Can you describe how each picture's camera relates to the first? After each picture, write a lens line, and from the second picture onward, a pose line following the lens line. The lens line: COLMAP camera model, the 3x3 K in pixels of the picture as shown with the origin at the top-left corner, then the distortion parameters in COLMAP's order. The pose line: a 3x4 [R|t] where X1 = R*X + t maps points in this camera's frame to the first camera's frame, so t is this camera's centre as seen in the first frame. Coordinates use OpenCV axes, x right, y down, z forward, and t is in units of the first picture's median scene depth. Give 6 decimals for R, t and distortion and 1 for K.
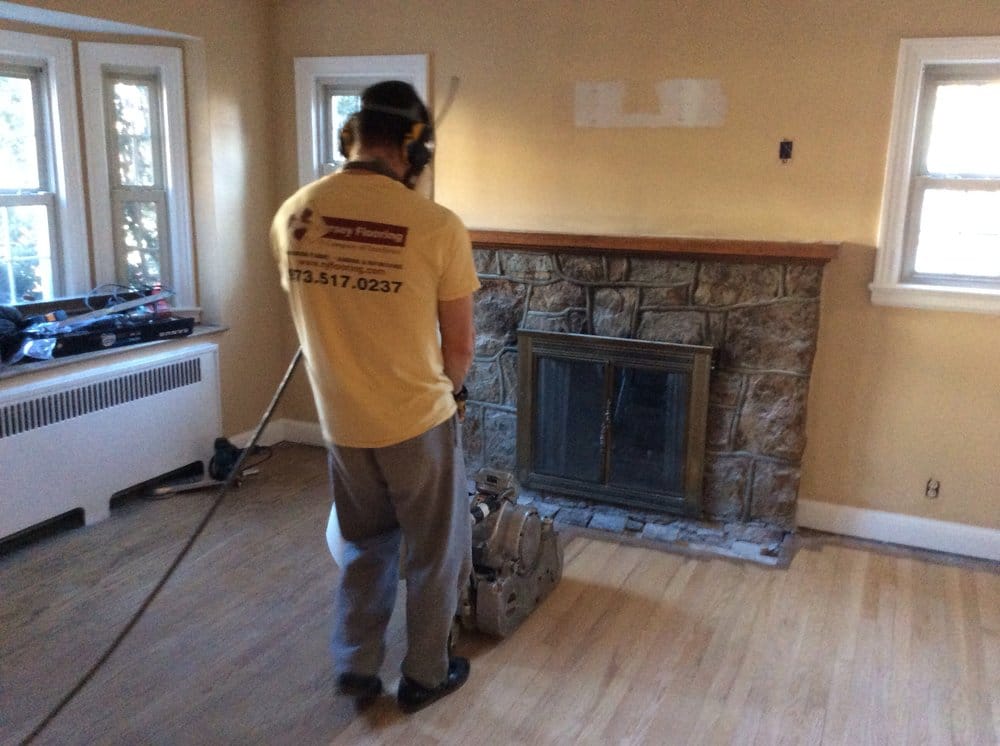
lens RADIAL K [[899.0, 0, 501.3], [0, 899.0, 374.2], [0, 0, 1]] dist [0.089972, -0.172314]
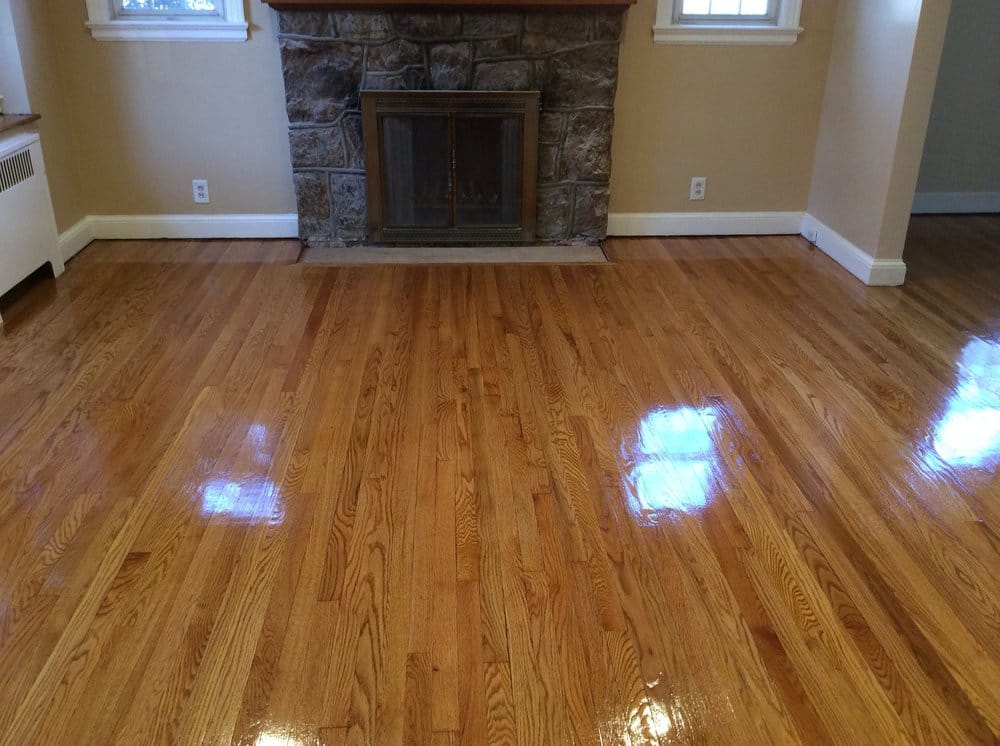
lens RADIAL K [[899.0, 0, 509.0], [0, 899.0, 382.1], [0, 0, 1]] dist [0.089972, -0.172314]
pose [[0.884282, -0.204754, 0.419667, -0.363359], [0.111759, 0.965418, 0.235537, 0.052446], [-0.453381, -0.161379, 0.876585, -0.079730]]
